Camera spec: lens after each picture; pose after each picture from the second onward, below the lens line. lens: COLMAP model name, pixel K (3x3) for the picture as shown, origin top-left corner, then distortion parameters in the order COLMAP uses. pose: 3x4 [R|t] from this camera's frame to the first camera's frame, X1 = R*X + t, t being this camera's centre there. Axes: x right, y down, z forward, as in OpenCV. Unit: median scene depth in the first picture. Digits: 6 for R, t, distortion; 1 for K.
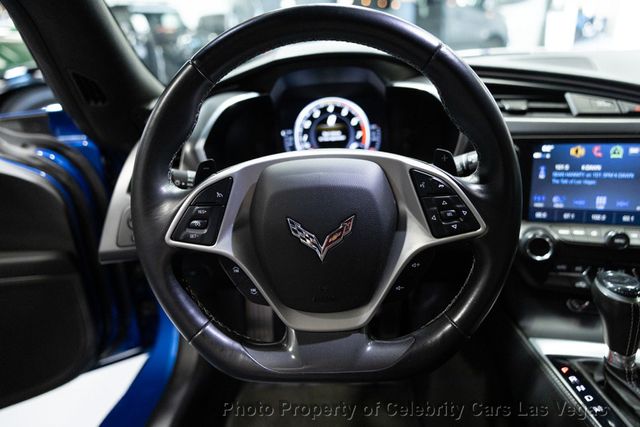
lens RADIAL K [[444.4, 0, 320.0], [0, 444.4, 213.5], [0, 0, 1]] dist [-0.002600, 0.001592]
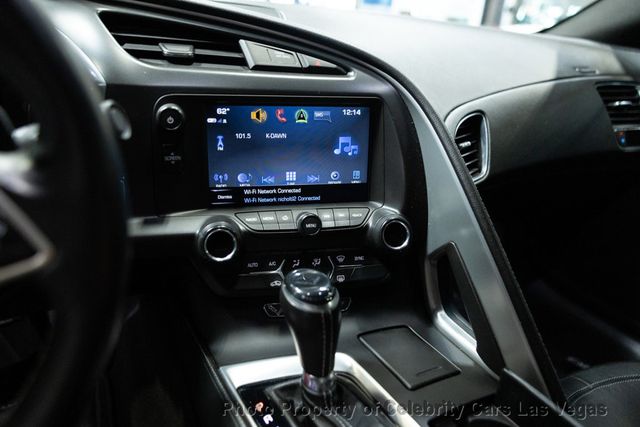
lens RADIAL K [[483.3, 0, 320.0], [0, 483.3, 213.5], [0, 0, 1]] dist [-0.000490, 0.000929]
pose [[0.840637, -0.099392, 0.532400, 0.202654], [0.077057, 0.994965, 0.064077, -0.014192], [-0.536089, -0.012841, 0.844064, 0.224430]]
